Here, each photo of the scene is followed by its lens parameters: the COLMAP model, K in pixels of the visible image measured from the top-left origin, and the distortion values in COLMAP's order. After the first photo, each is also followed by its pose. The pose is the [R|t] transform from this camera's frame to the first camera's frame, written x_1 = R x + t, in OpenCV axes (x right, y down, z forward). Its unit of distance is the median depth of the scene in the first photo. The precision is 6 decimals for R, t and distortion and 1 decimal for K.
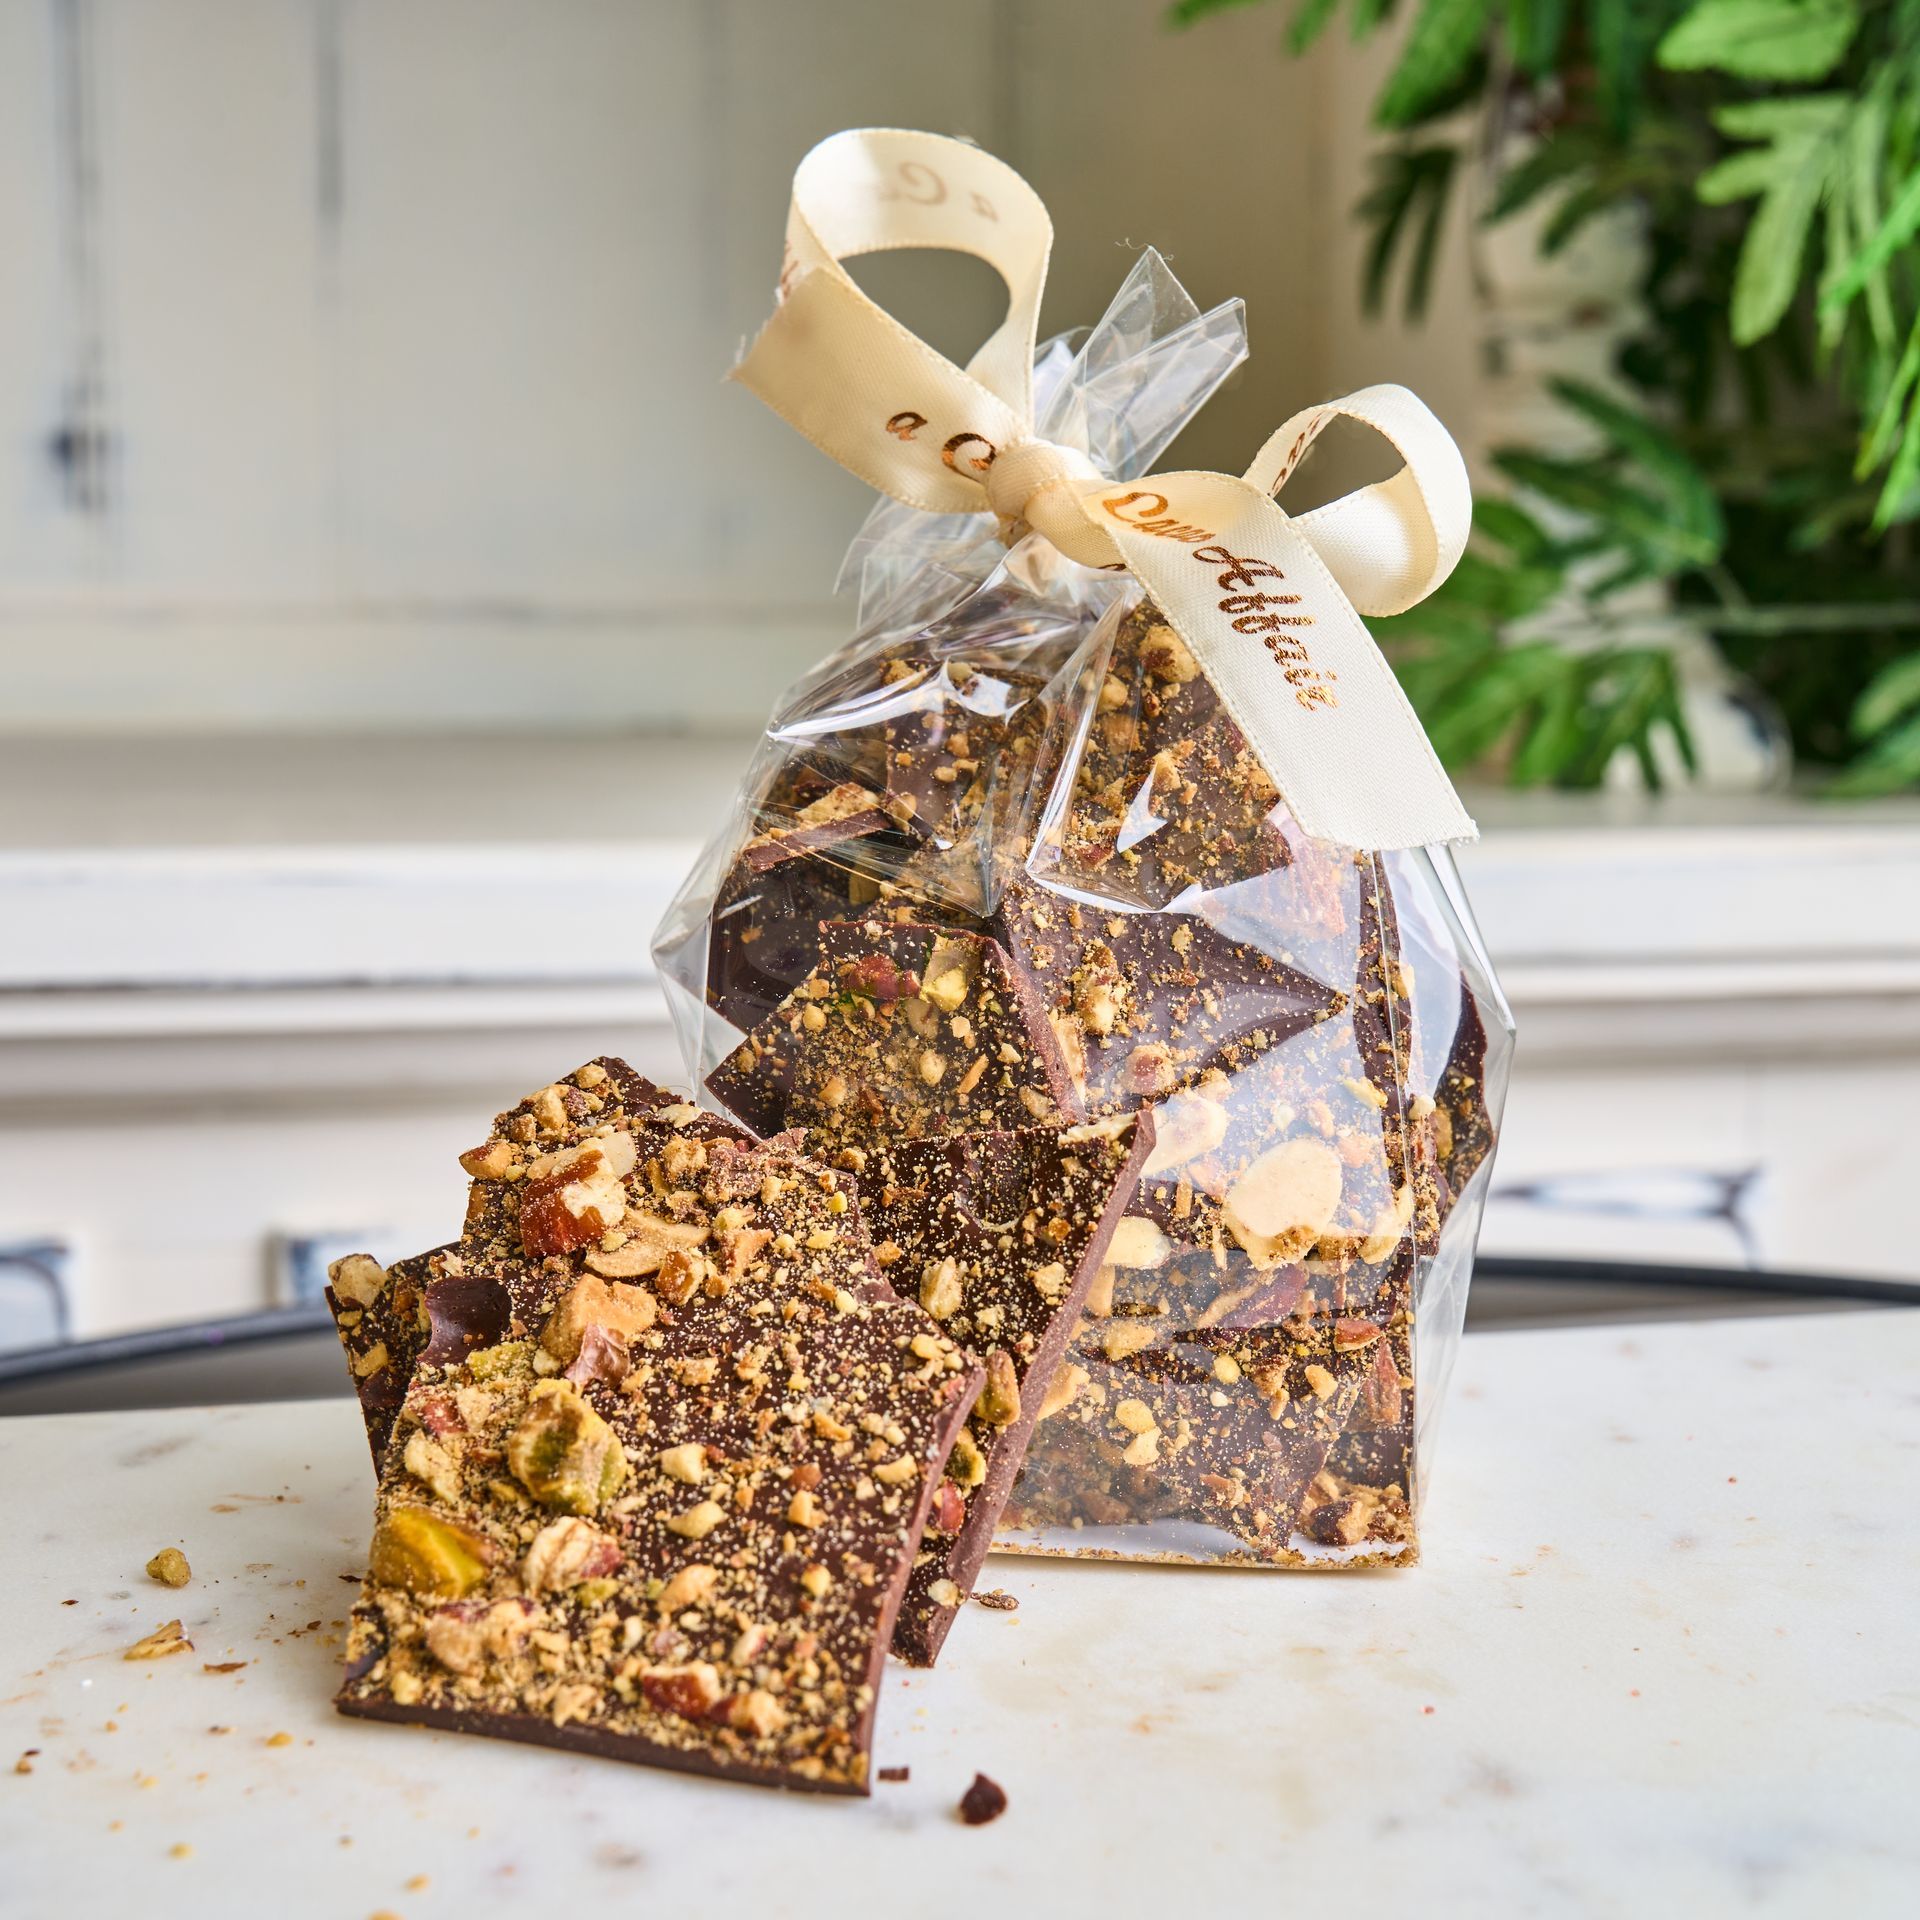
lens RADIAL K [[3327.7, 0, 964.2], [0, 3327.7, 962.0], [0, 0, 1]] dist [-0.028845, -0.073933]
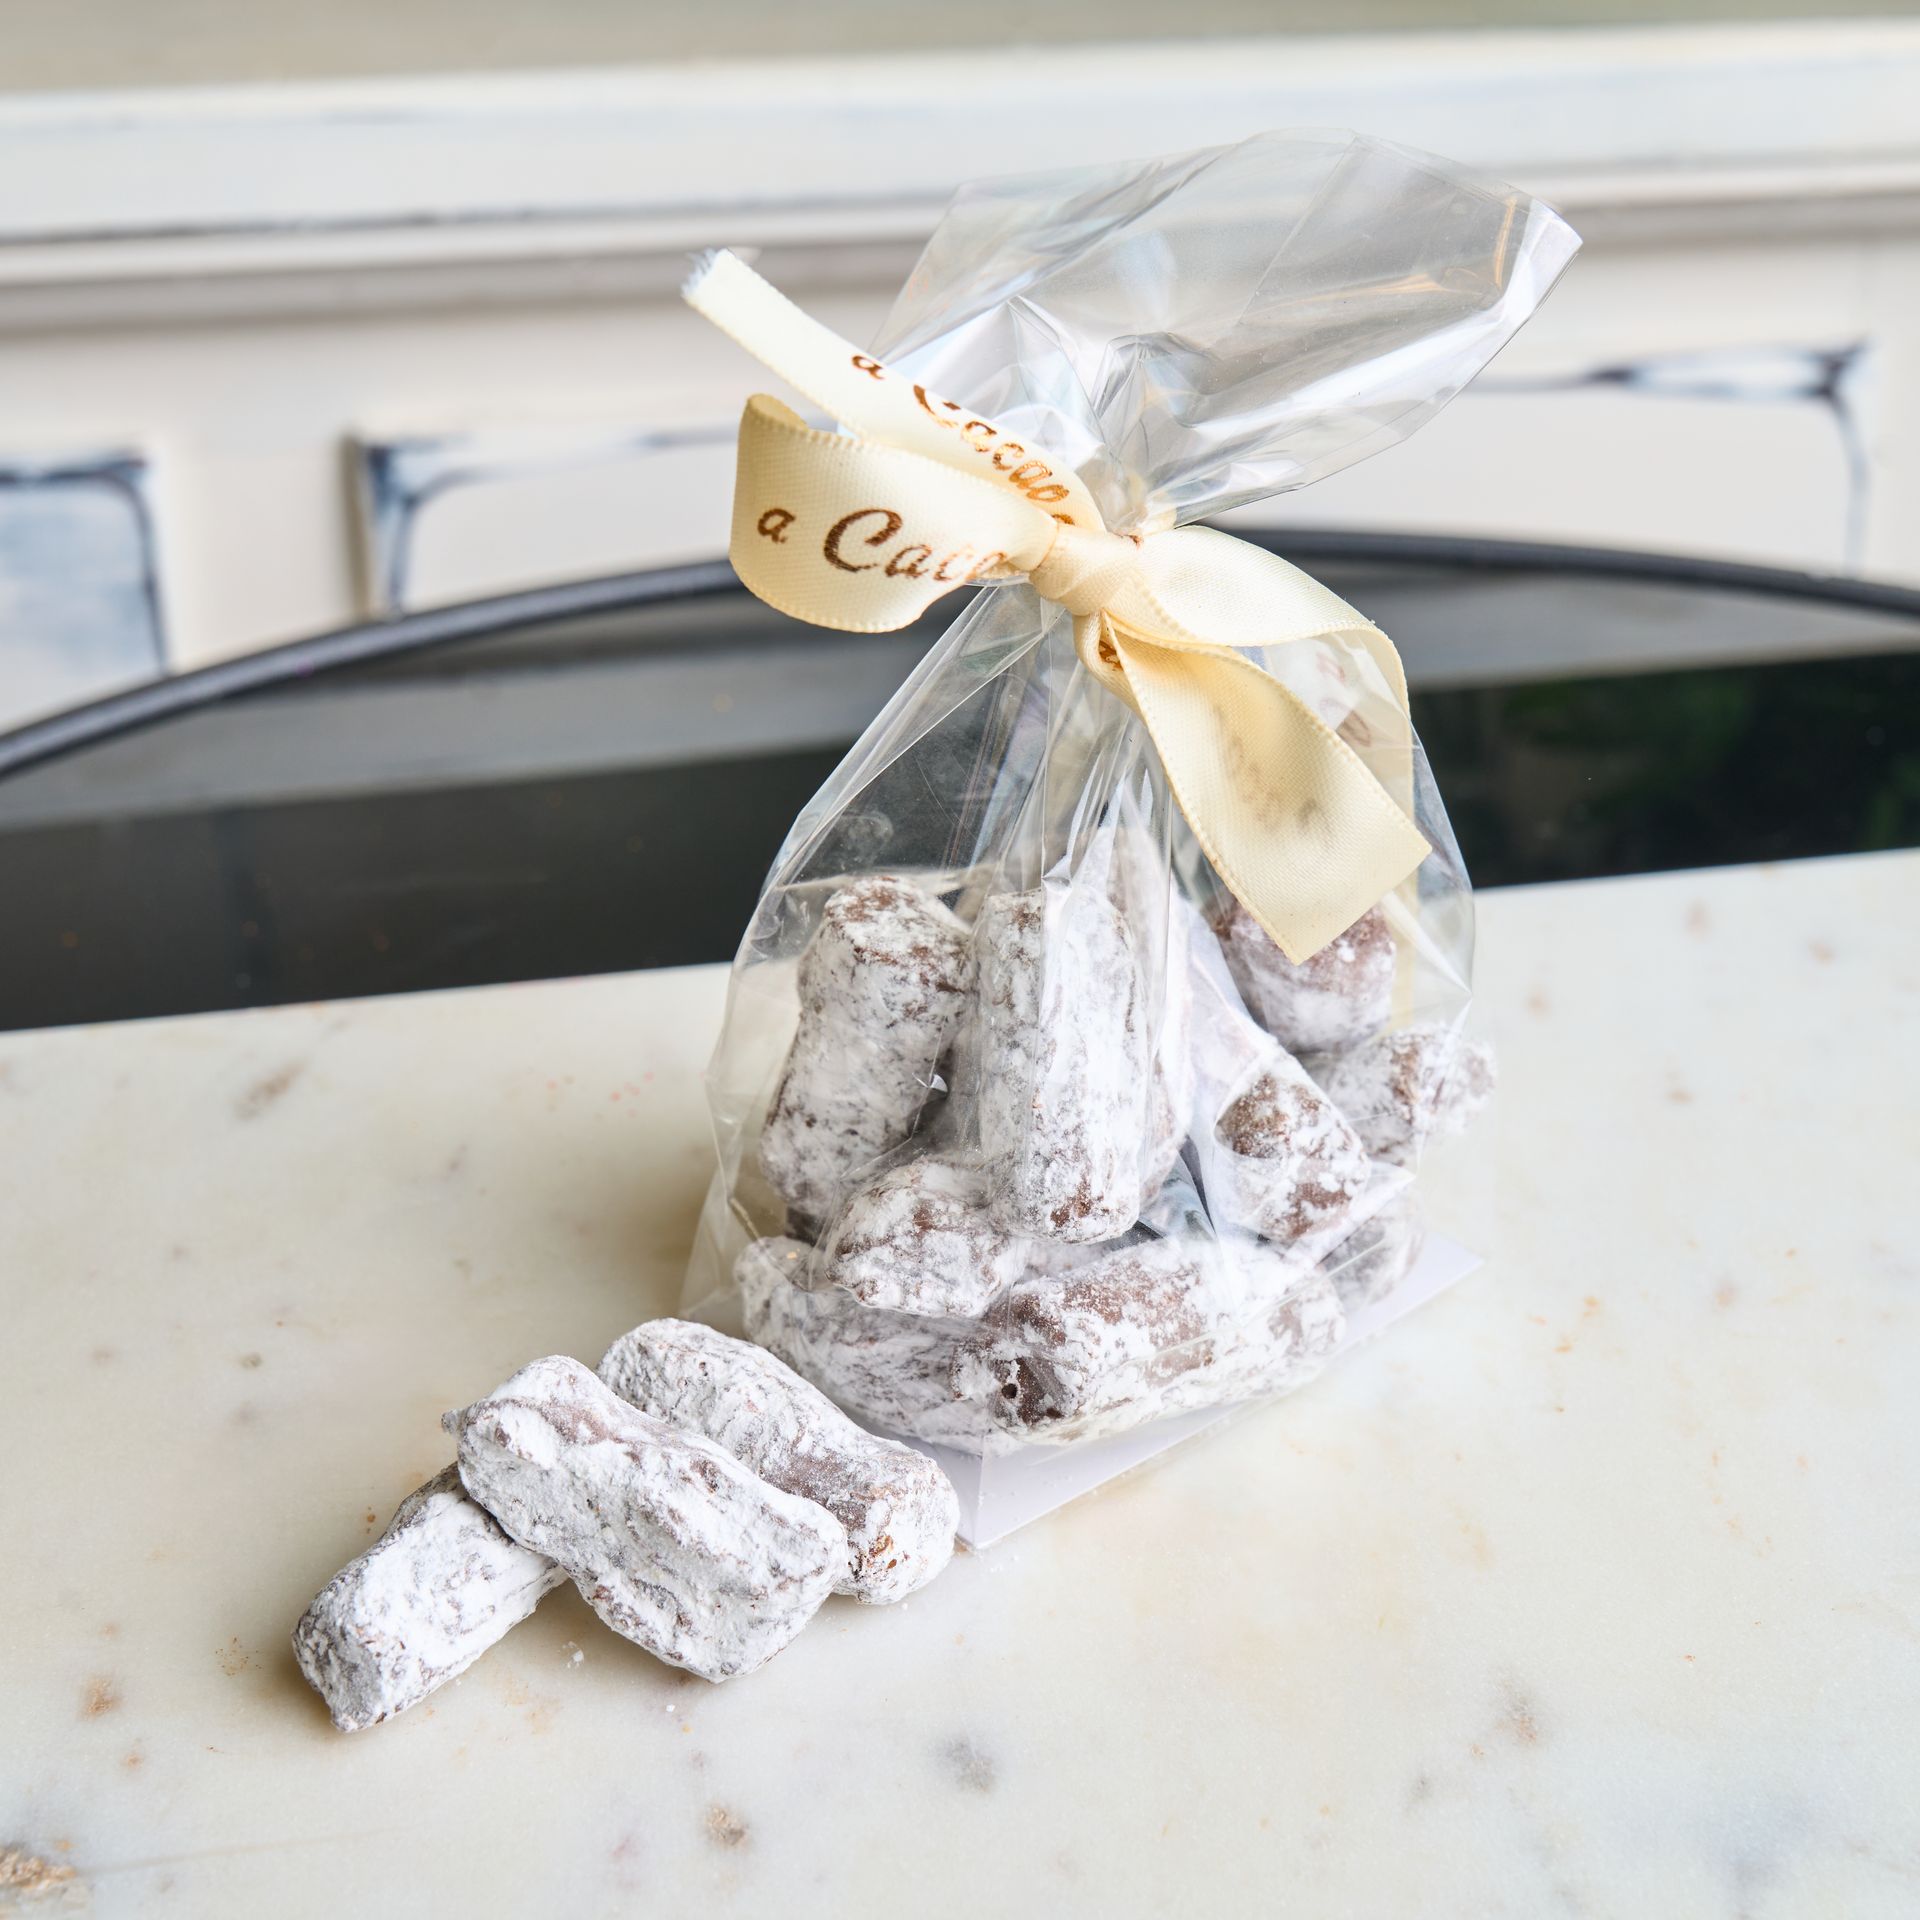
lens RADIAL K [[3323.6, 0, 961.0], [0, 3323.6, 956.9], [0, 0, 1]] dist [-0.008016, -0.137803]
pose [[0.999621, 0.019376, -0.019534, -0.006899], [-0.010571, 0.925951, 0.377495, -0.328678], [0.025402, -0.377145, 0.925806, 0.060695]]
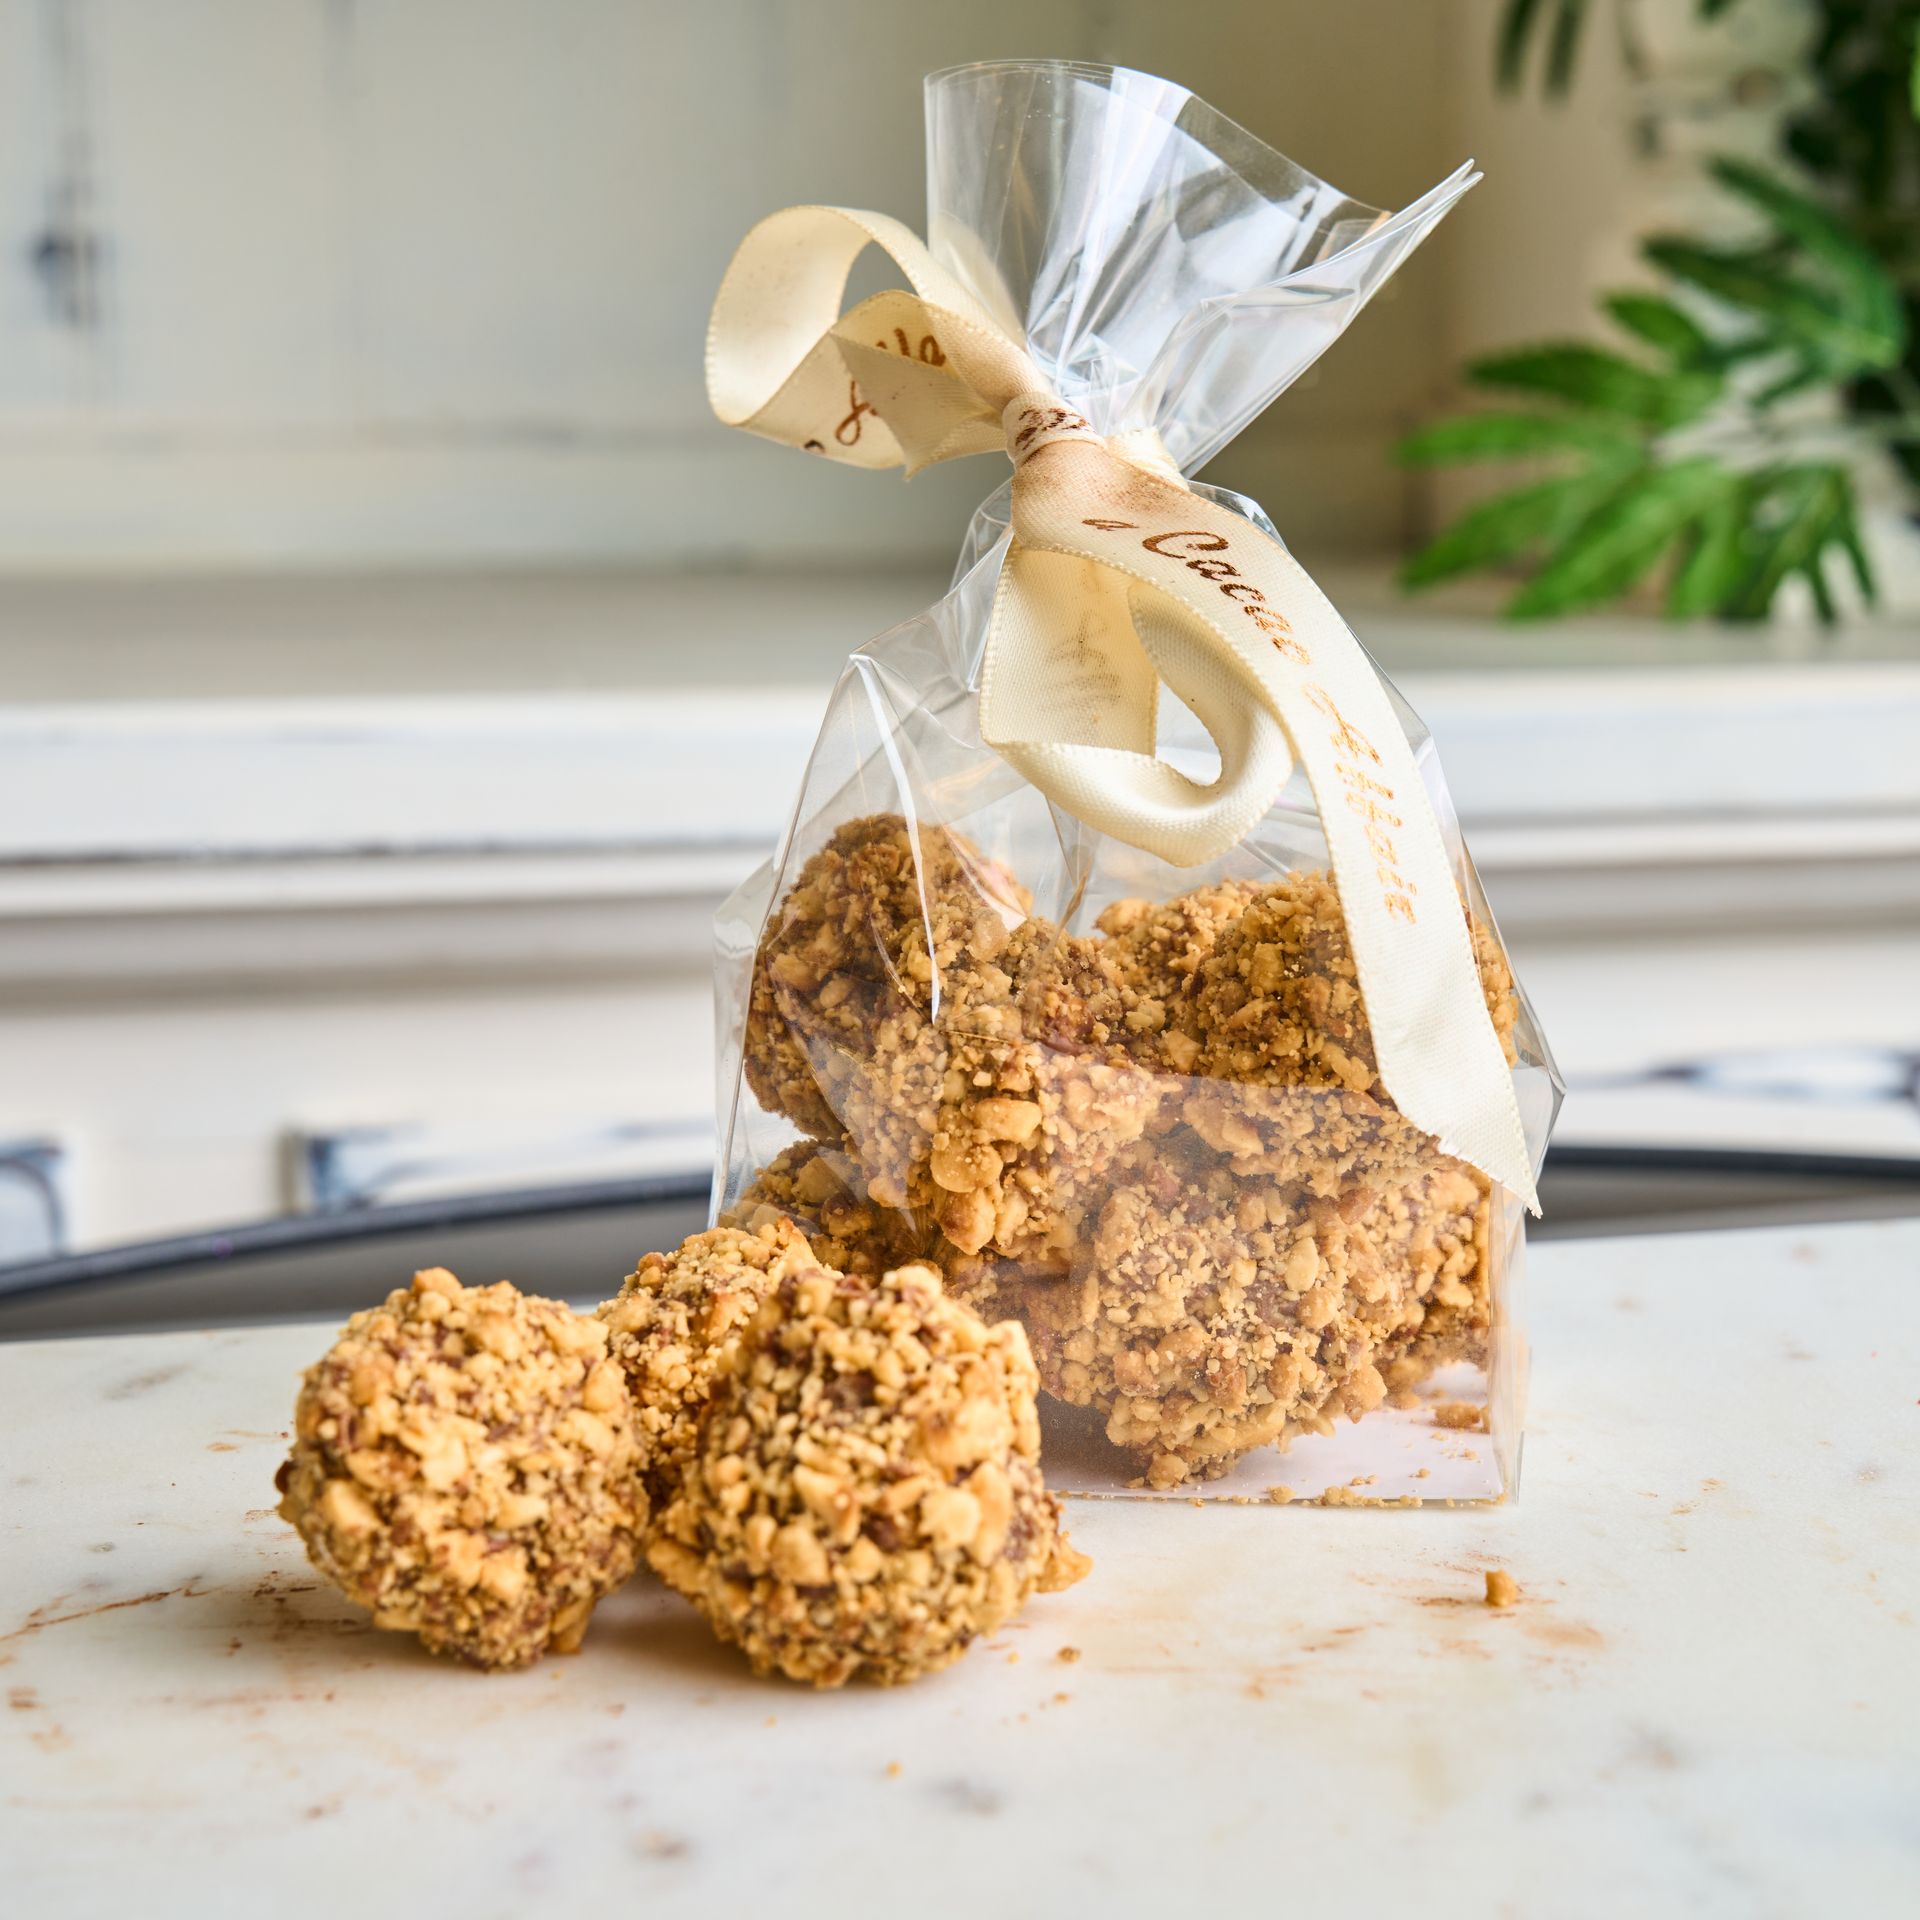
lens RADIAL K [[3668.4, 0, 1029.0], [0, 3668.4, 961.9], [0, 0, 1]] dist [-0.045135, 0.024506]
pose [[0.999922, -0.008340, -0.009275, 0.003586], [0.008695, 0.999206, 0.038882, -0.001283], [0.008944, -0.038959, 0.999201, 0.030653]]
